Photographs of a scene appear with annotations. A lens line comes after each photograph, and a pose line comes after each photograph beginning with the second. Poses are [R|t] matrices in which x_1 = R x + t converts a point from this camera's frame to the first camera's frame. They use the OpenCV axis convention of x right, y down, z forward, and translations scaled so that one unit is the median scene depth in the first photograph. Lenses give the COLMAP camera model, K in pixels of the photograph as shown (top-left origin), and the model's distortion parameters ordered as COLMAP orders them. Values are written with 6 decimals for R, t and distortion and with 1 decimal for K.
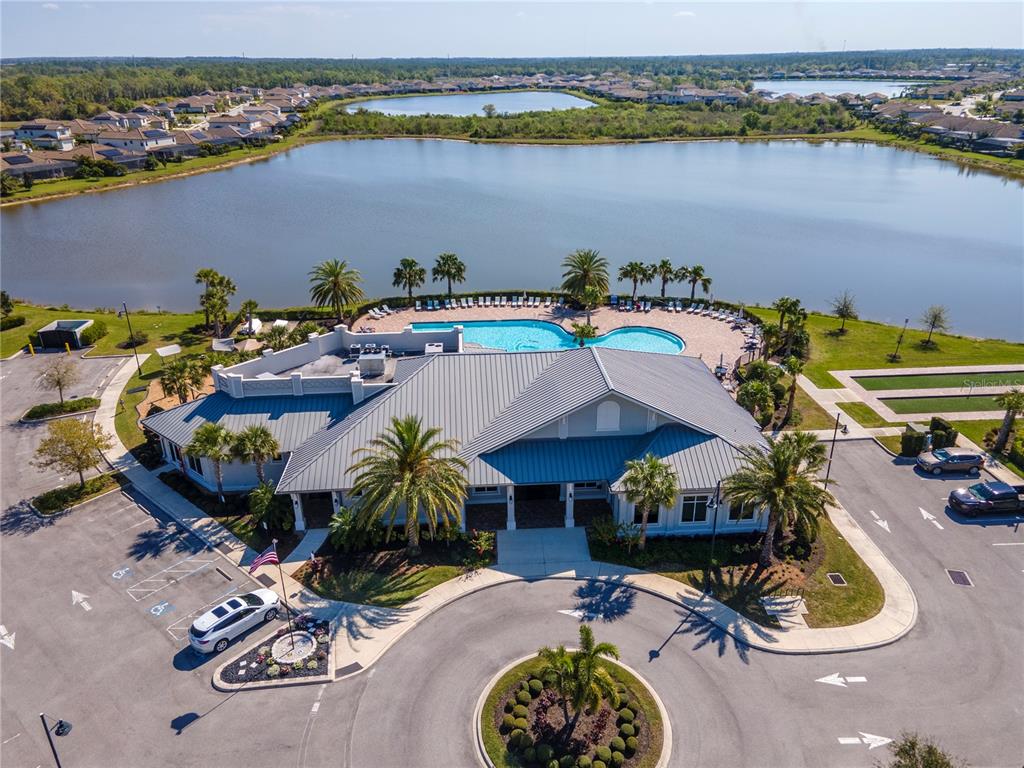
lens RADIAL K [[738.8, 0, 515.3], [0, 738.8, 384.7], [0, 0, 1]] dist [0.045855, 0.002808]
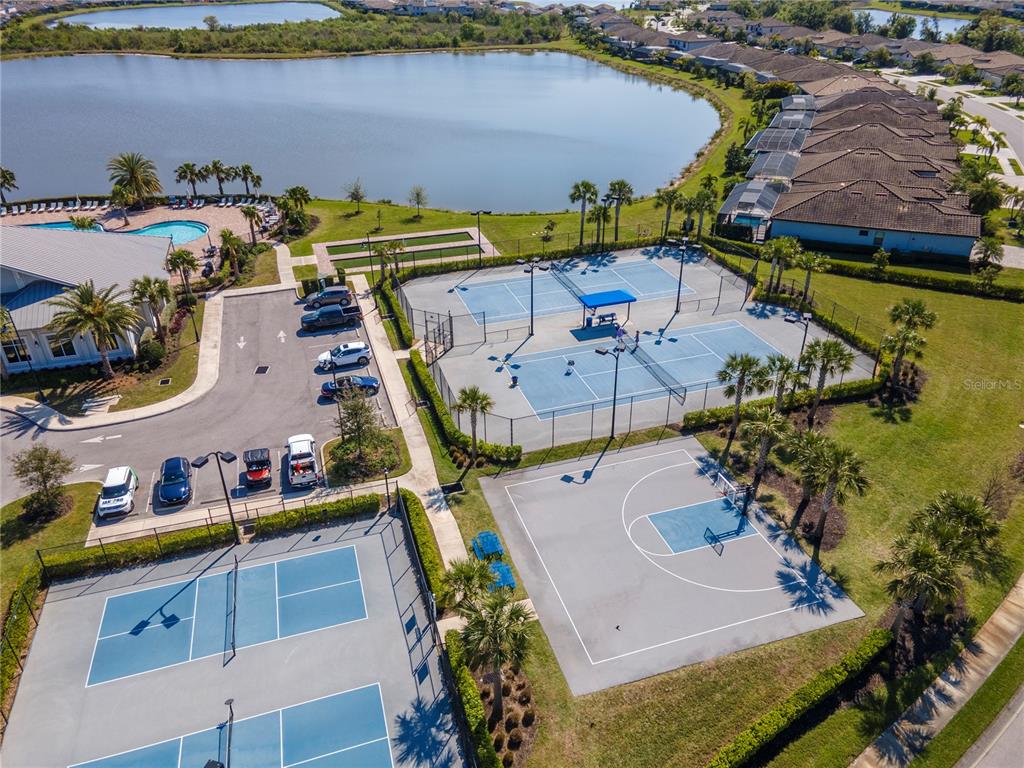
lens RADIAL K [[738.8, 0, 514.3], [0, 738.8, 378.3], [0, 0, 1]] dist [0.045855, 0.002808]
pose [[0.971217, -0.117865, 0.206992, 0.363693], [0.098695, 0.990014, 0.100652, 0.085846], [-0.216788, -0.077326, 0.973151, -0.211968]]
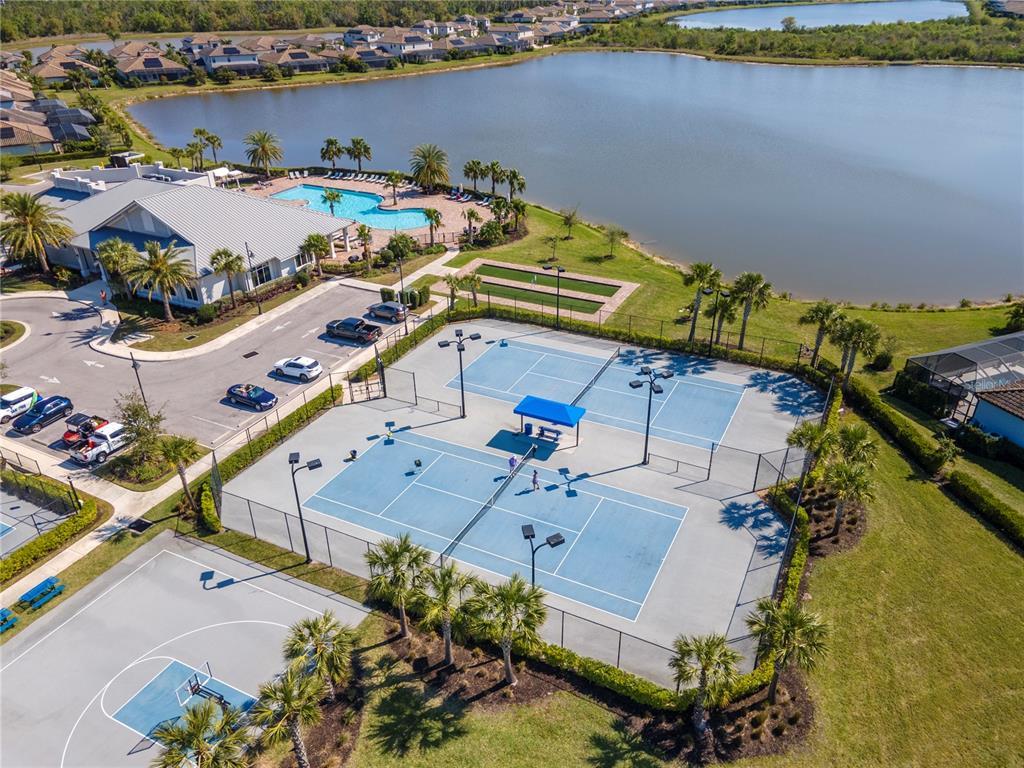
lens RADIAL K [[738.8, 0, 516.7], [0, 738.8, 376.6], [0, 0, 1]] dist [0.045855, 0.002808]
pose [[0.861511, 0.240754, -0.447031, 0.833567], [-0.198756, 0.970083, 0.139409, -0.008381], [0.467221, -0.031252, 0.883588, -0.037052]]
